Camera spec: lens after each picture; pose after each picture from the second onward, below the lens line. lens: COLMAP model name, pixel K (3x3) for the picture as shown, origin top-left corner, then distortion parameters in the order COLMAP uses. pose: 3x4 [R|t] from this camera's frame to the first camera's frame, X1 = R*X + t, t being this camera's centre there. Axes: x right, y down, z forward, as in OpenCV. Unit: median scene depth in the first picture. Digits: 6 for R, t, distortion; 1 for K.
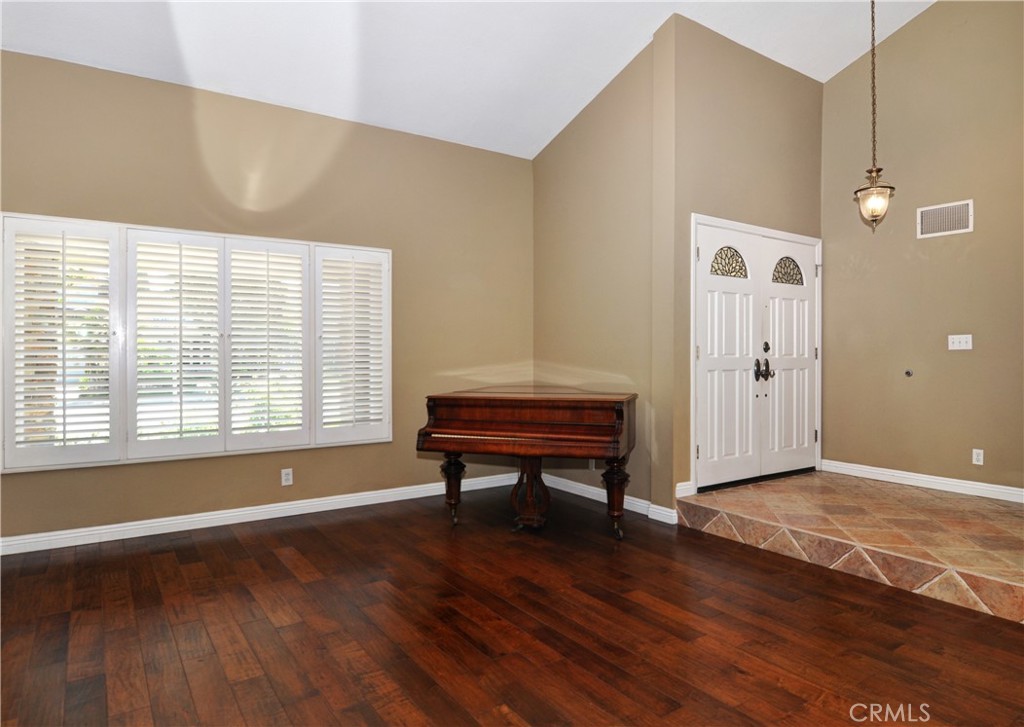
lens RADIAL K [[621.1, 0, 512.0], [0, 621.1, 363.5], [0, 0, 1]] dist [-0.017410, -0.000152]
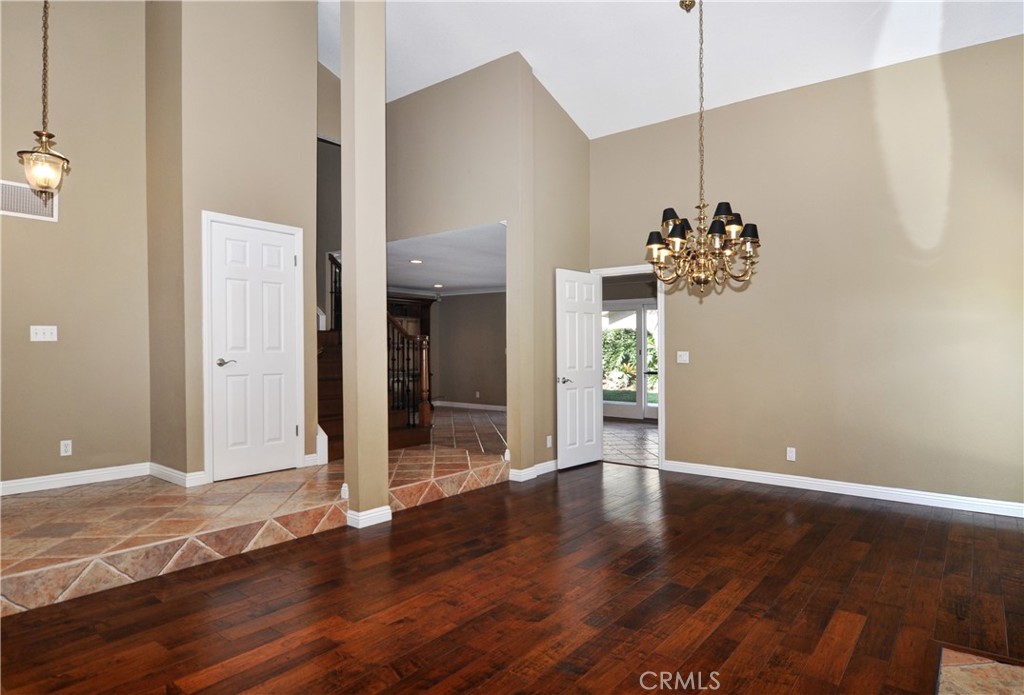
lens RADIAL K [[602.6, 0, 512.0], [0, 602.6, 347.5], [0, 0, 1]] dist [0.000990, -0.001386]
pose [[-0.311194, 0.002943, 0.950342, -0.516383], [0.008150, 0.999967, -0.000428, -0.007849], [-0.950312, 0.007612, -0.311207, 0.773137]]
